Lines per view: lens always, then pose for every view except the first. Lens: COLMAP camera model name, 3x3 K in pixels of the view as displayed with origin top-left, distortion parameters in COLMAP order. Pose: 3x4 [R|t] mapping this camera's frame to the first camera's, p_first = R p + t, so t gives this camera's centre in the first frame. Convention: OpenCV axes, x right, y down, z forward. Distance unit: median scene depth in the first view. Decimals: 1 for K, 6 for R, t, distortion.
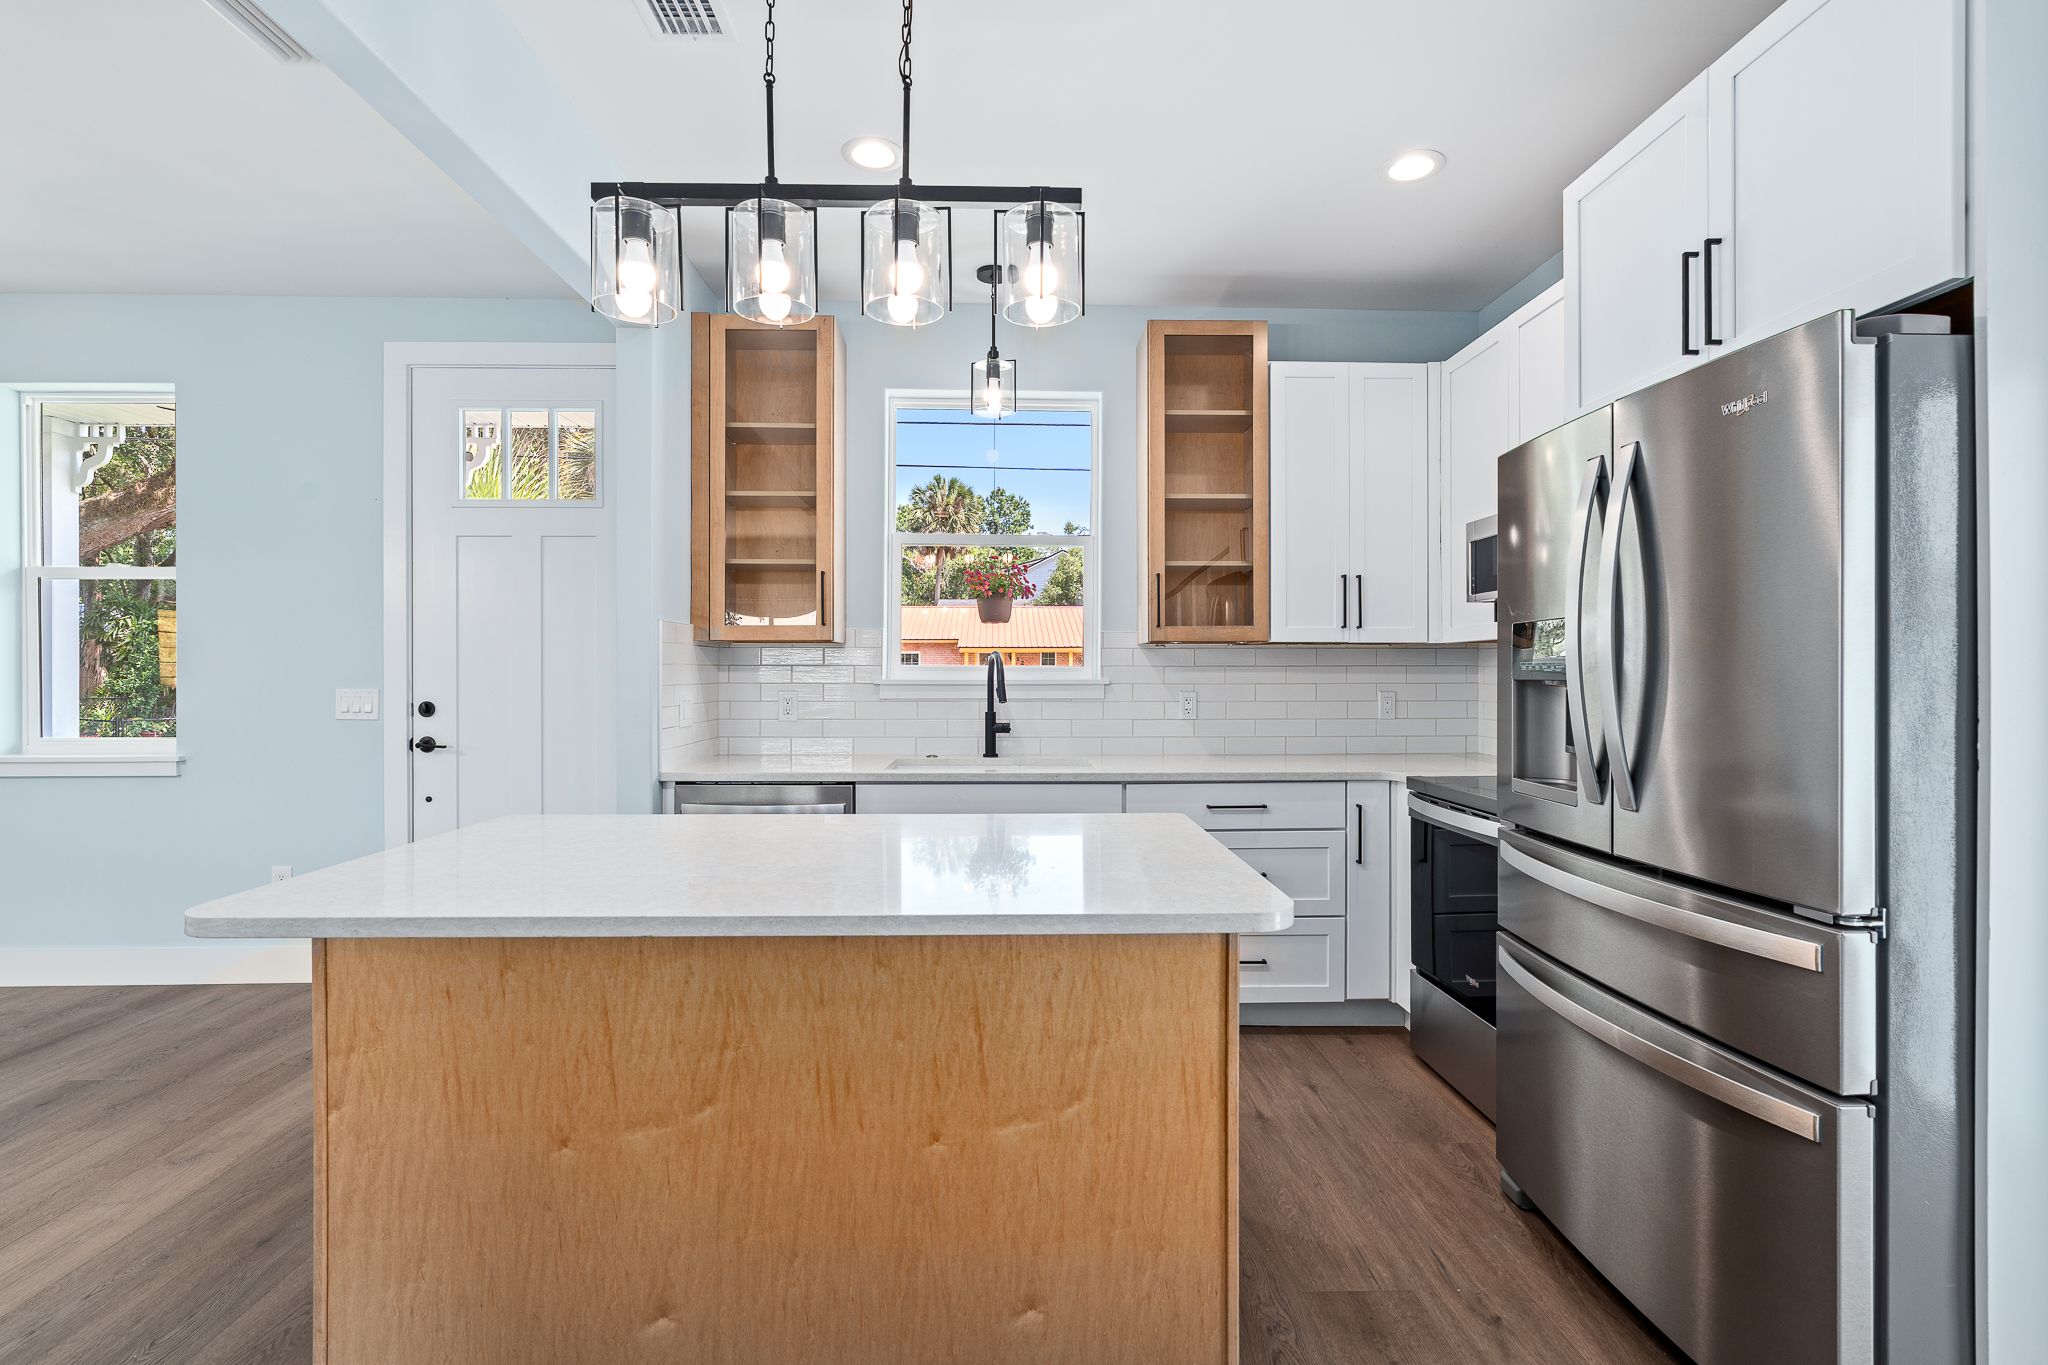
lens RADIAL K [[919.1, 0, 1024.6], [0, 919.1, 674.0], [0, 0, 1]] dist [-0.003001, -0.000547]
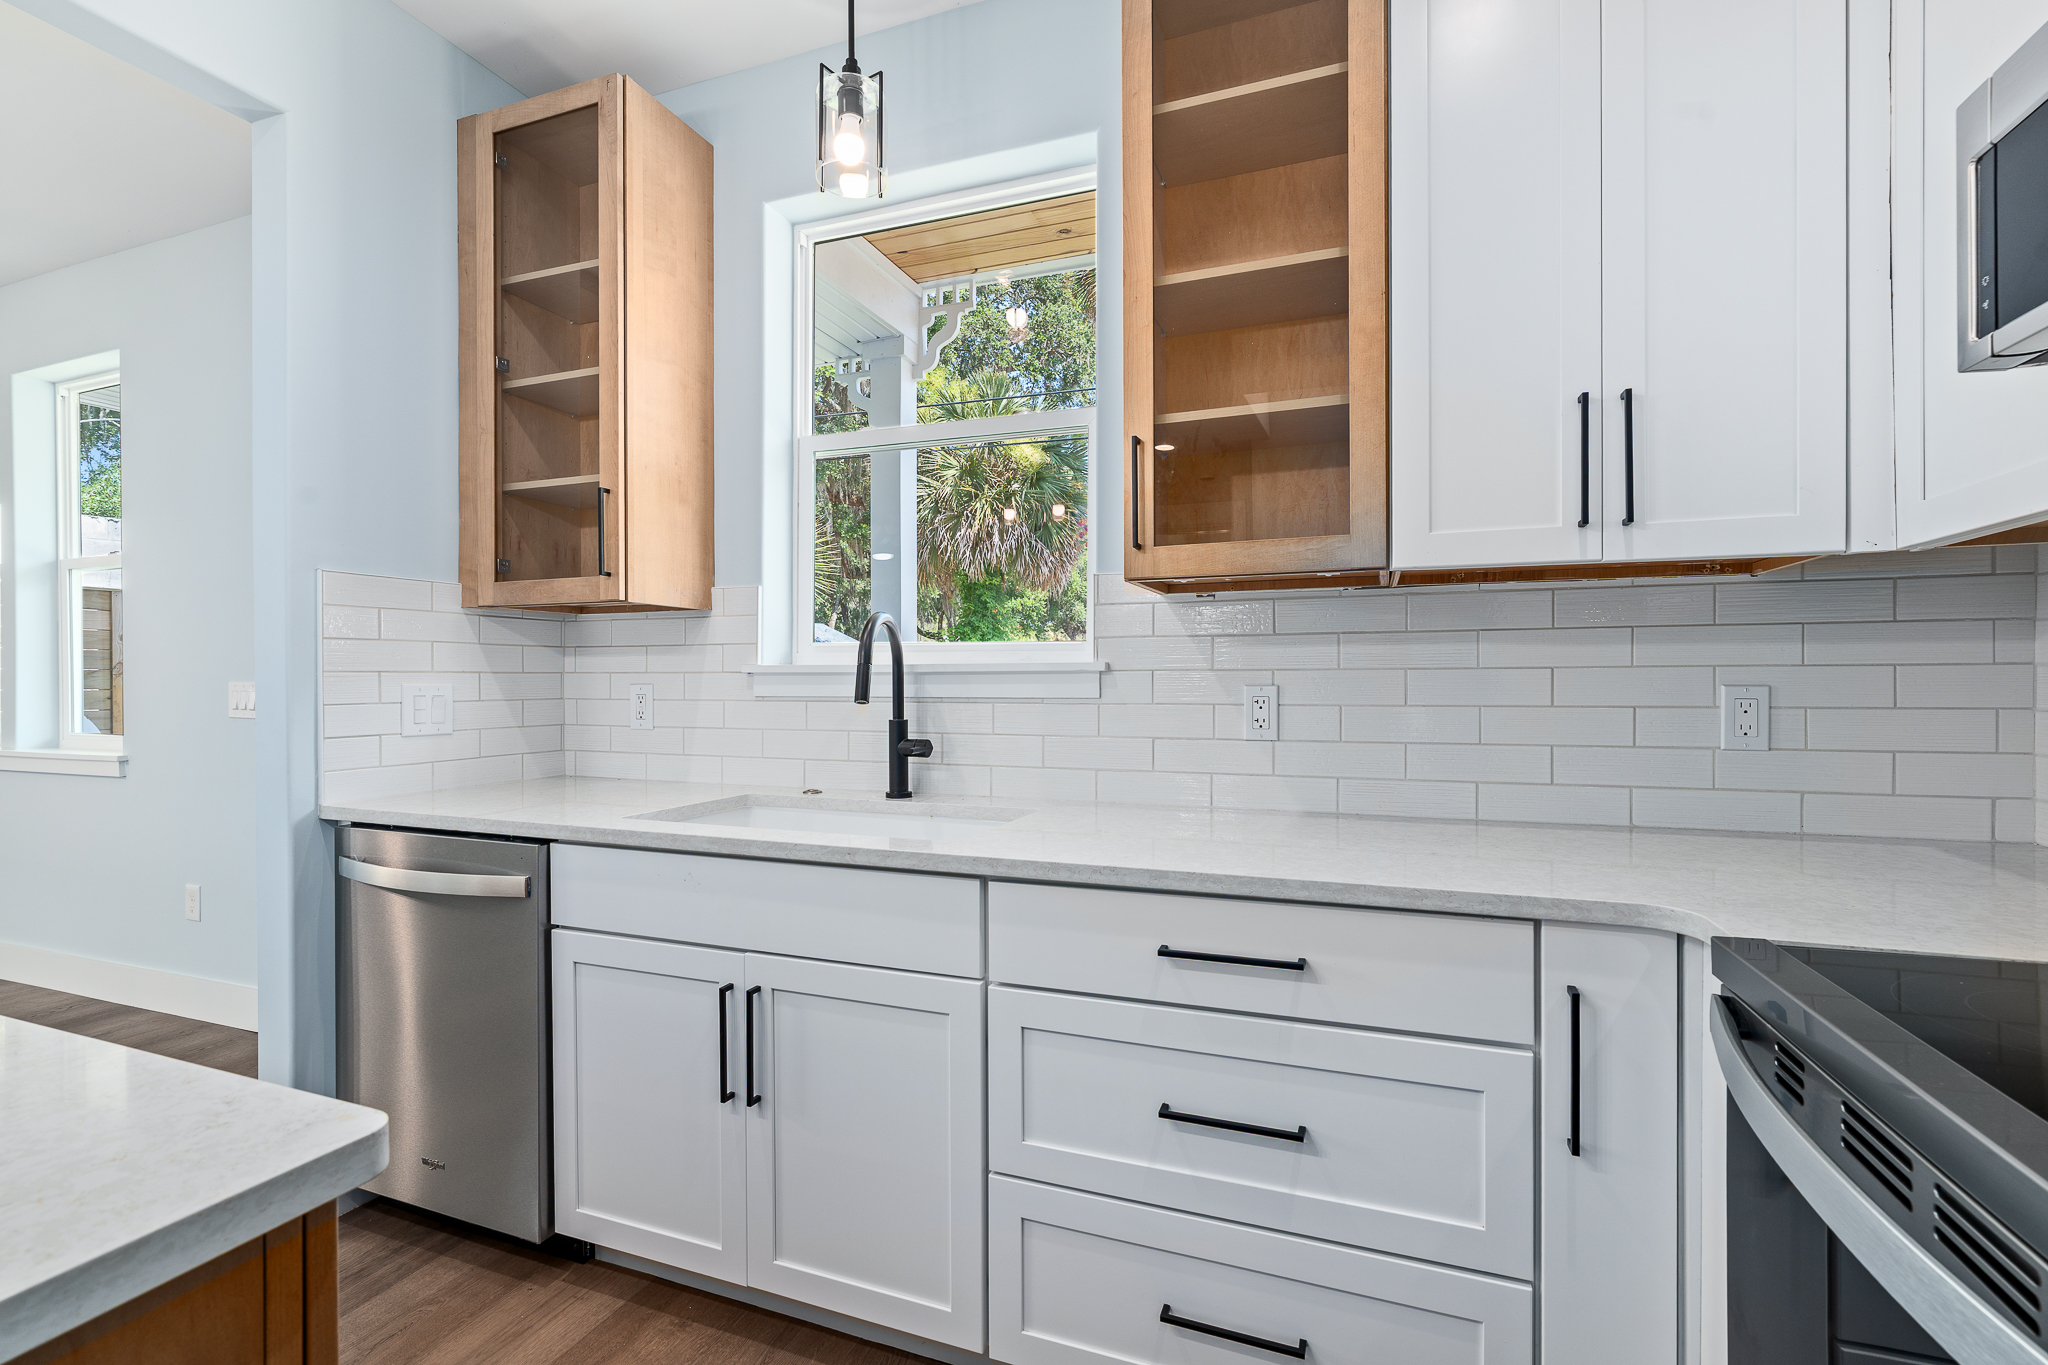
lens RADIAL K [[925.2, 0, 1024.0], [0, 925.2, 682.5], [0, 0, 1]] dist [-0.002693, 0.000110]
pose [[0.922353, -0.001105, -0.386347, 0.276777], [0.002292, 0.999994, 0.002612, 0.017484], [0.386342, -0.003294, 0.922350, 0.525864]]
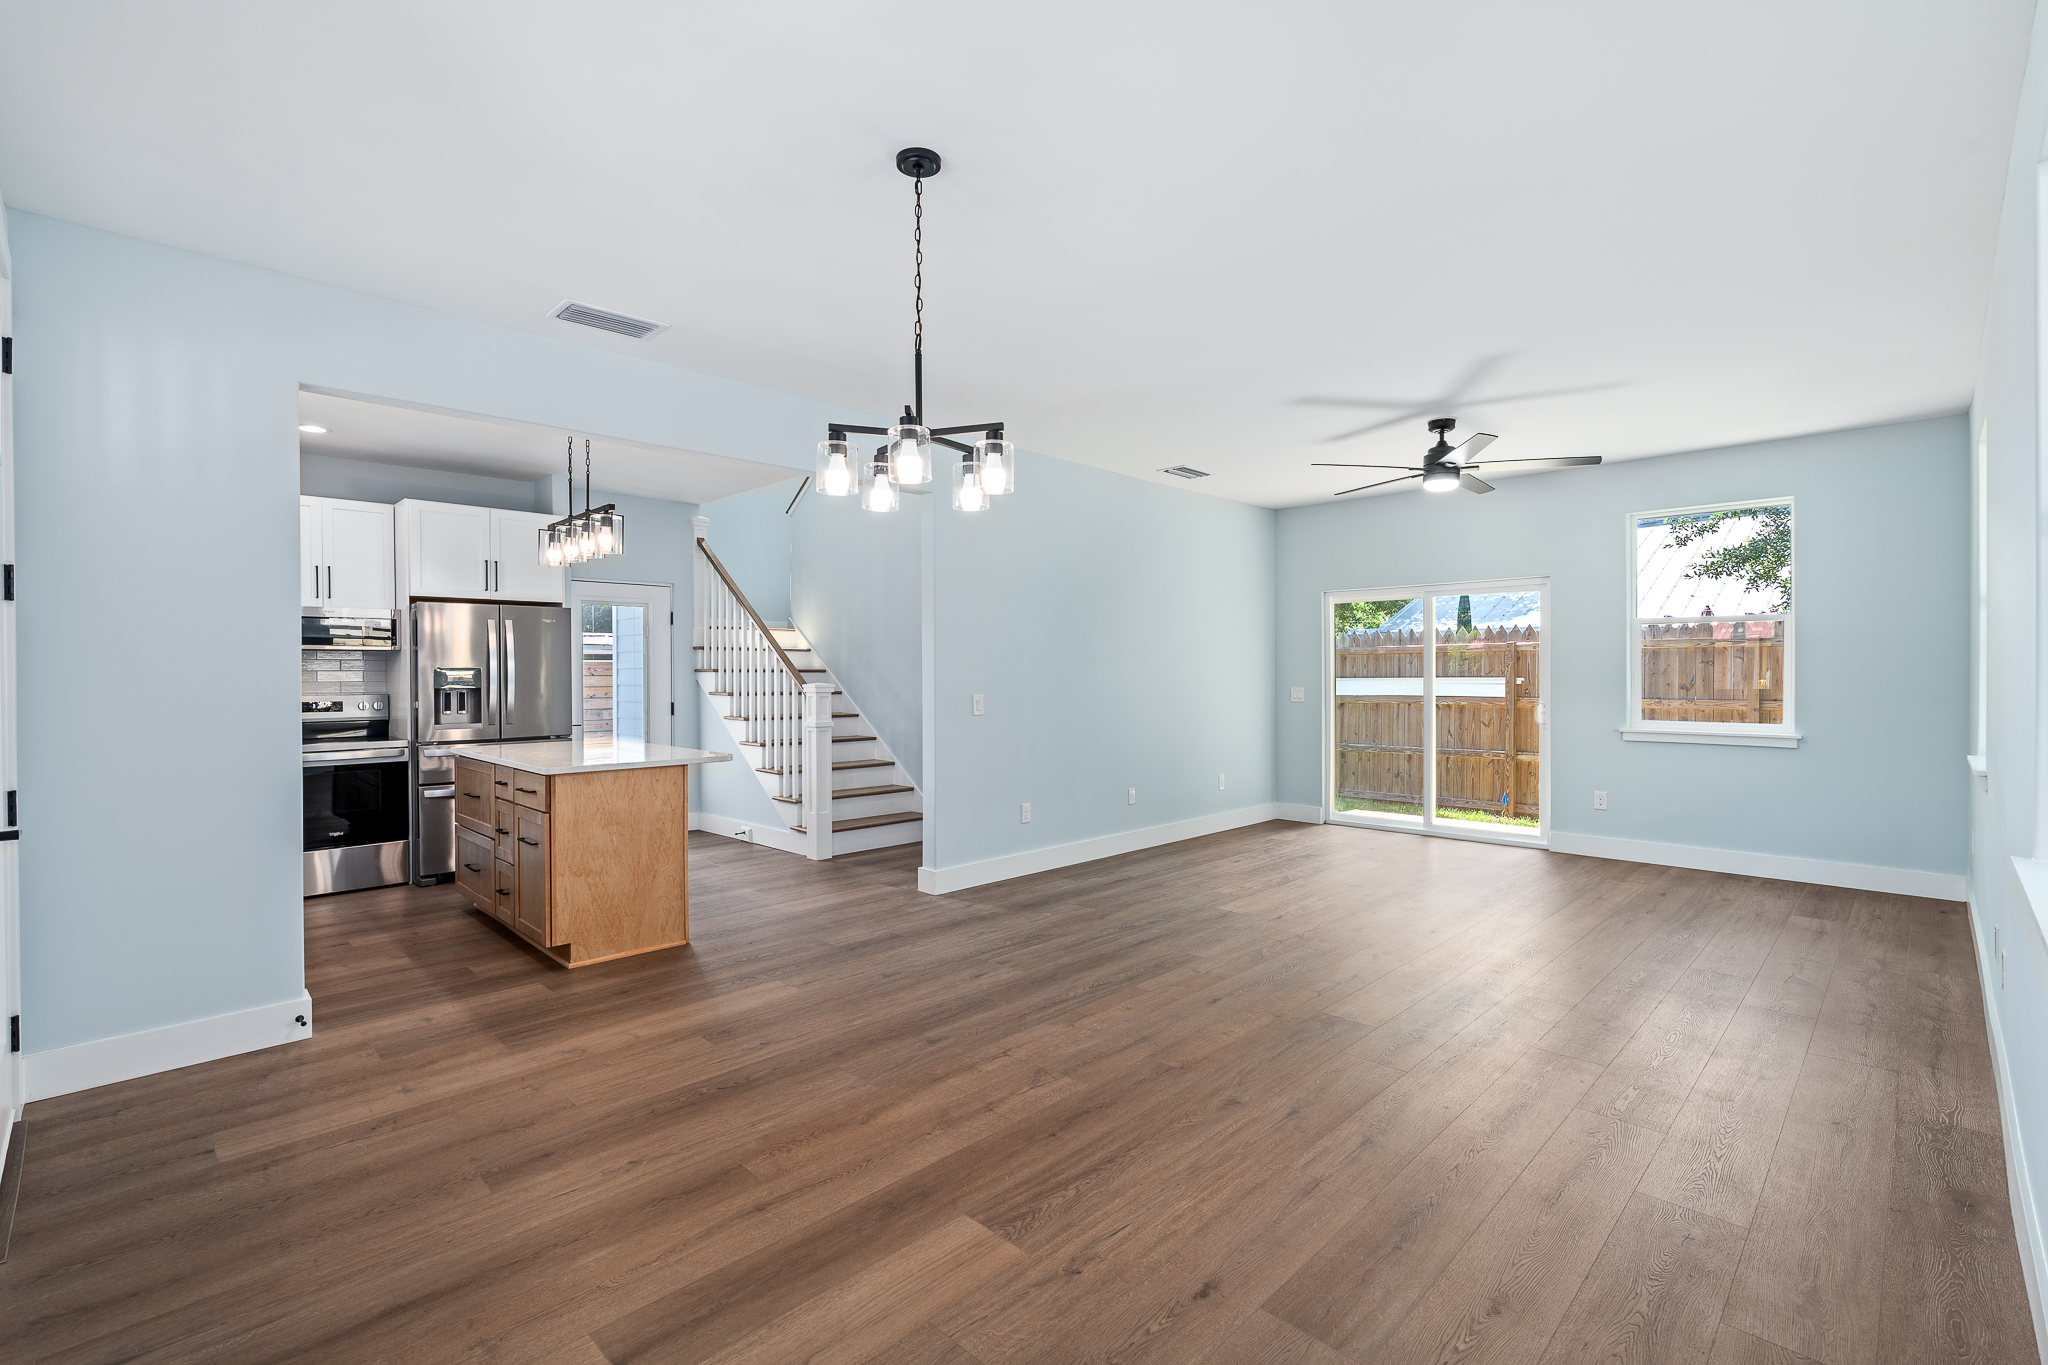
lens RADIAL K [[922.1, 0, 1025.9], [0, 922.1, 676.7], [0, 0, 1]] dist [-0.004650, 0.001413]
pose [[-0.689124, -0.002584, 0.724639, -1.607225], [0.005006, 0.999953, 0.008327, -0.025774], [-0.724626, 0.009366, -0.689079, 0.985668]]
